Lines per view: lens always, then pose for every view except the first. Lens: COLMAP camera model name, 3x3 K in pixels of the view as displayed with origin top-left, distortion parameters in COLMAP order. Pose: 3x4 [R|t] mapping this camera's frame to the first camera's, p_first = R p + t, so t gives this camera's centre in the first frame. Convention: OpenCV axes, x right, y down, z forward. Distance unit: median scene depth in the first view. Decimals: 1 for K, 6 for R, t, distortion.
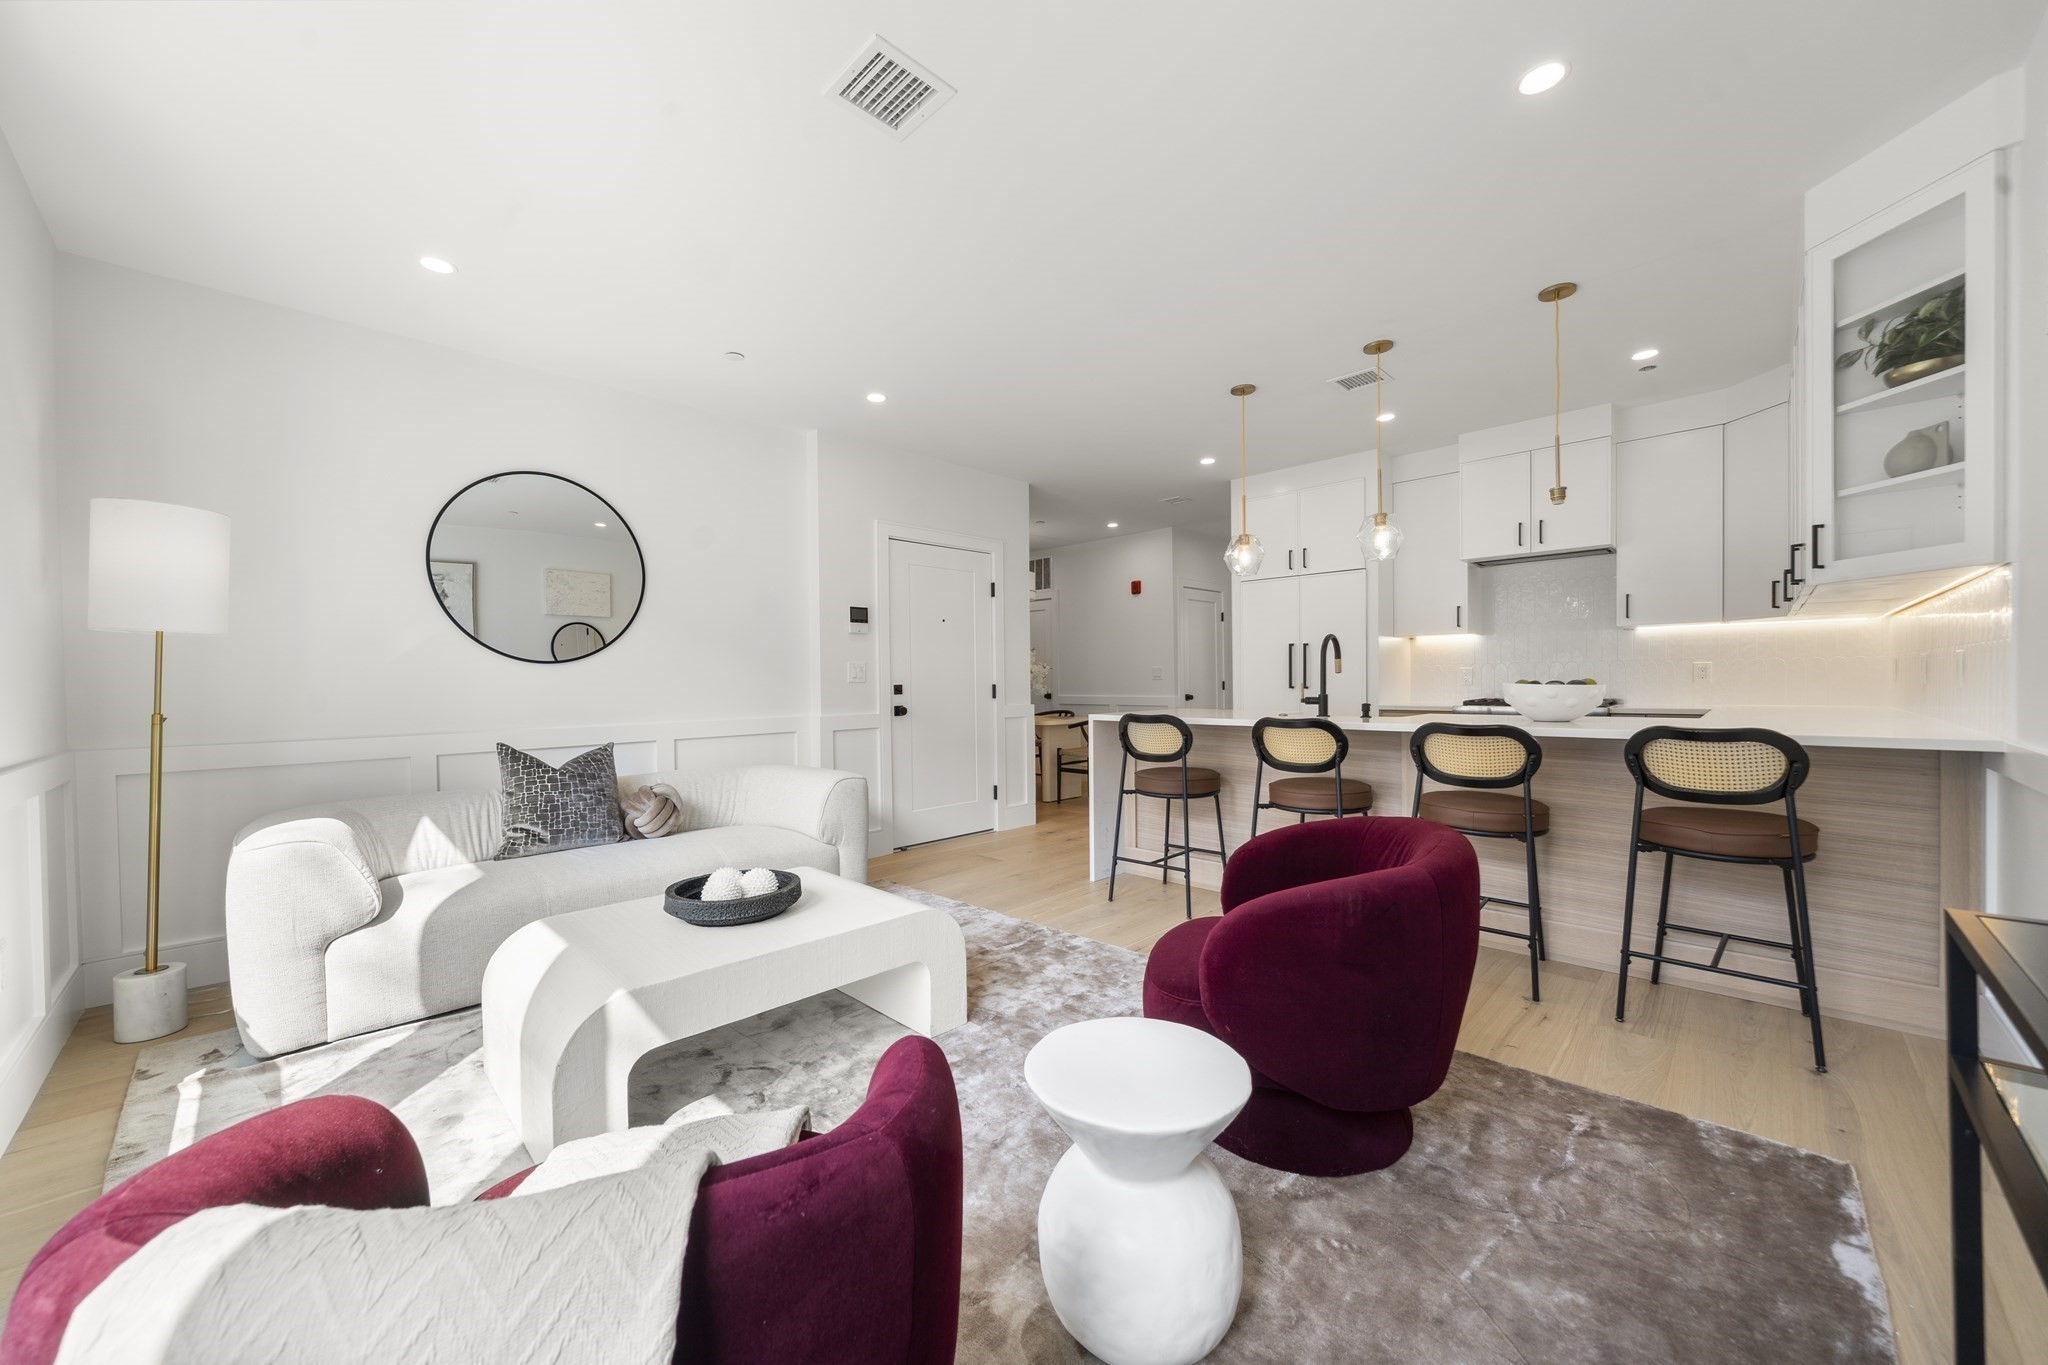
lens RADIAL K [[753.6, 0, 1012.0], [0, 753.6, 684.5], [0, 0, 1]] dist [0.006341, 0.000401]
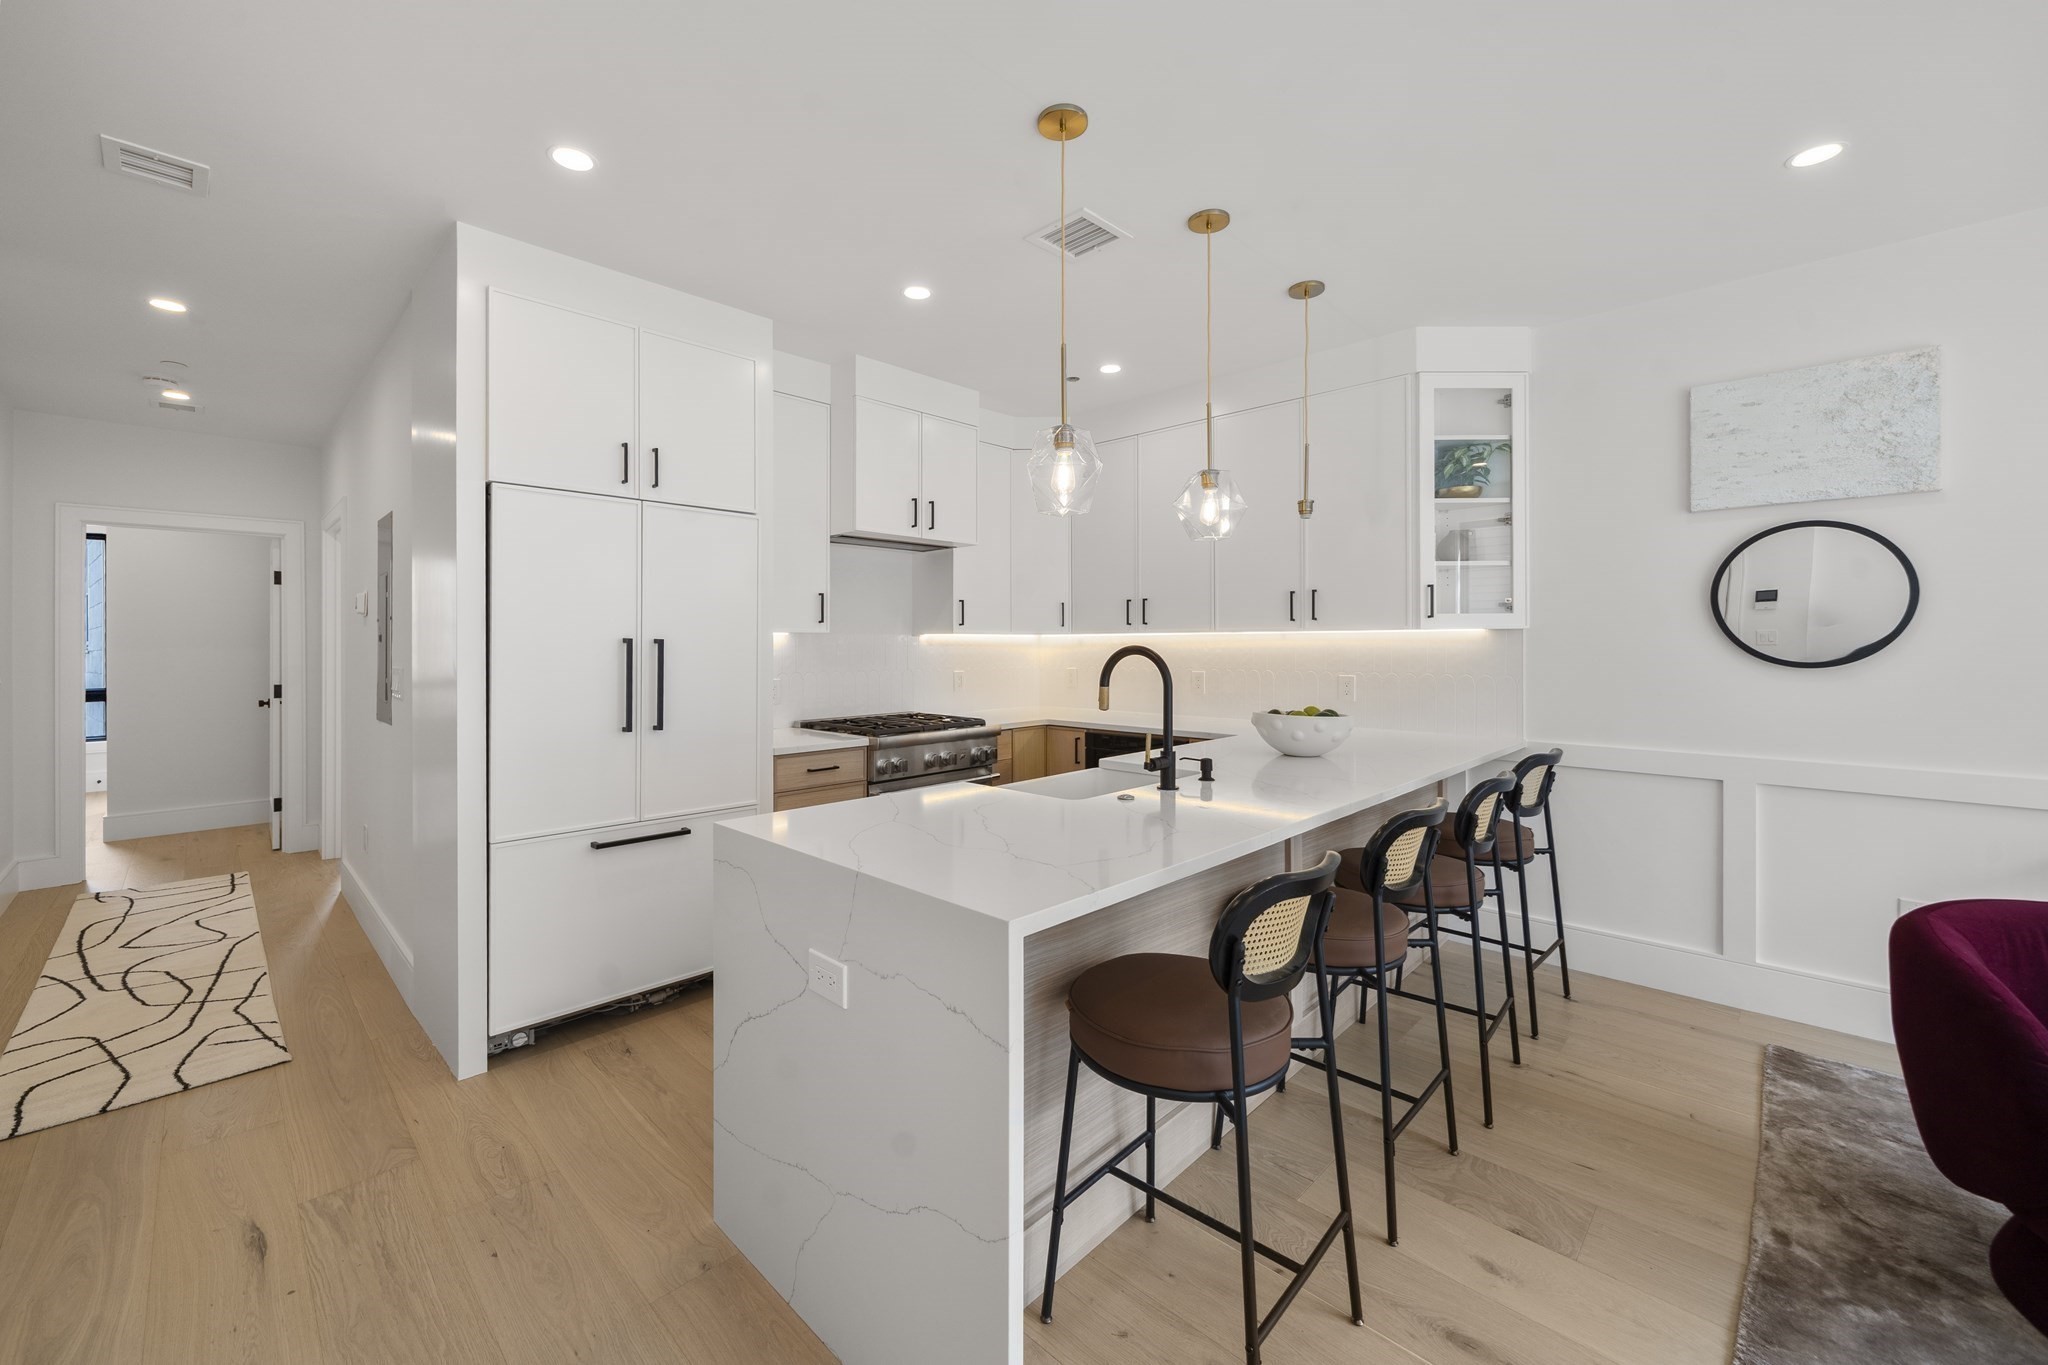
lens RADIAL K [[792.9, 0, 1003.5], [0, 792.9, 640.7], [0, 0, 1]] dist [-0.002417, -0.001025]
pose [[-0.002869, 0.013615, 0.999903, -0.169521], [0.008482, 0.999872, -0.013590, -0.055389], [-0.999960, 0.008442, -0.002985, 0.966748]]
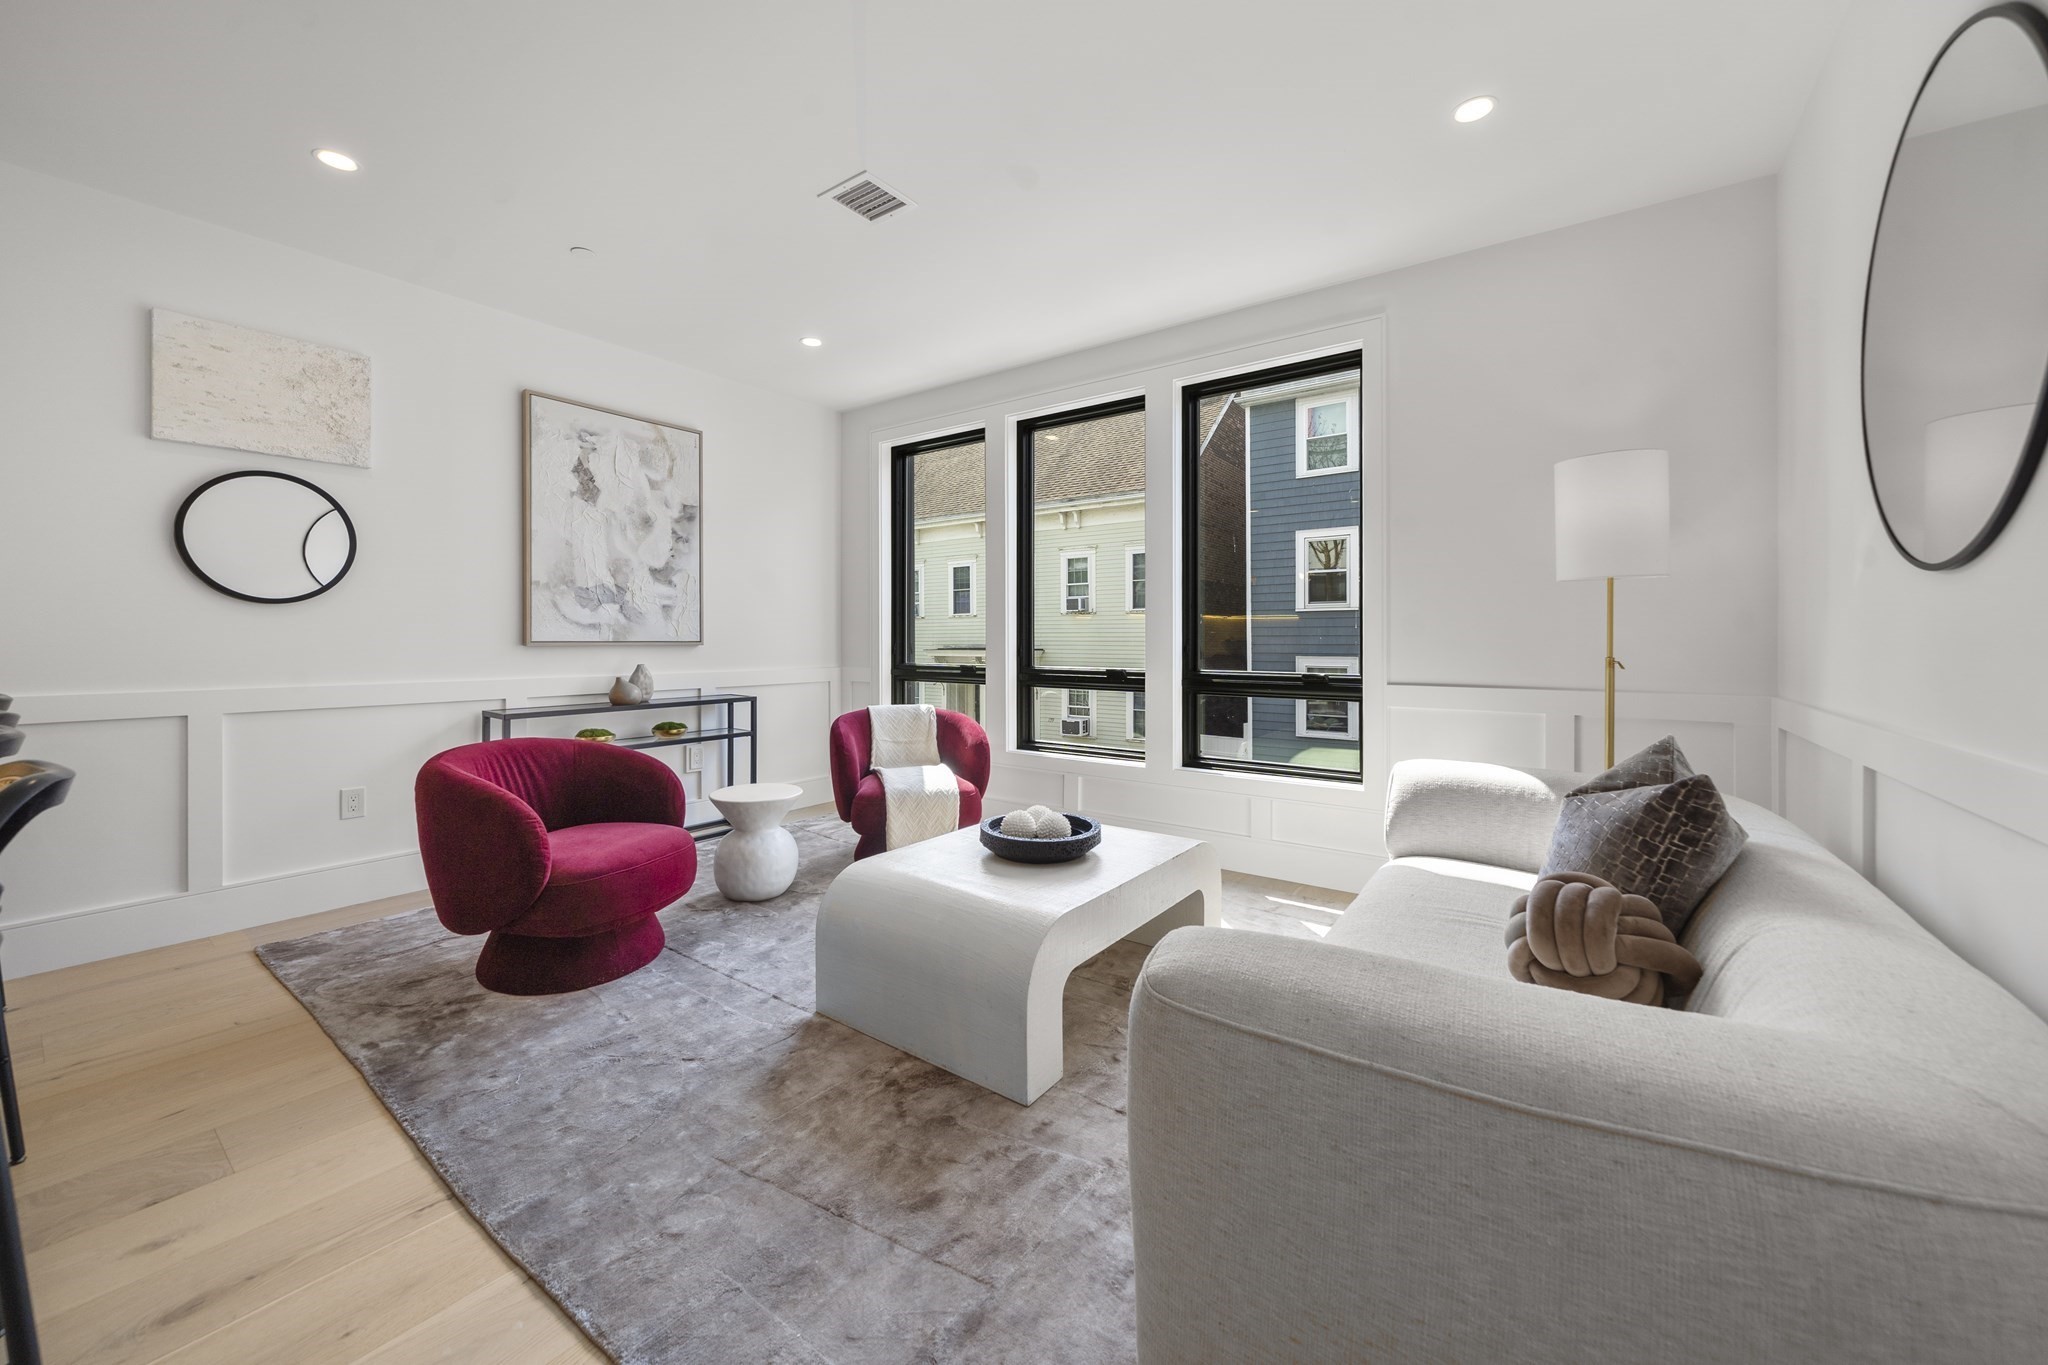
lens RADIAL K [[792.9, 0, 1005.9], [0, 792.9, 629.1], [0, 0, 1]] dist [-0.002417, -0.001025]
pose [[-0.989498, 0.009913, -0.144204, -0.083776], [0.011185, 0.999905, -0.008012, -0.000689], [0.144111, -0.009541, -0.989516, 1.110891]]
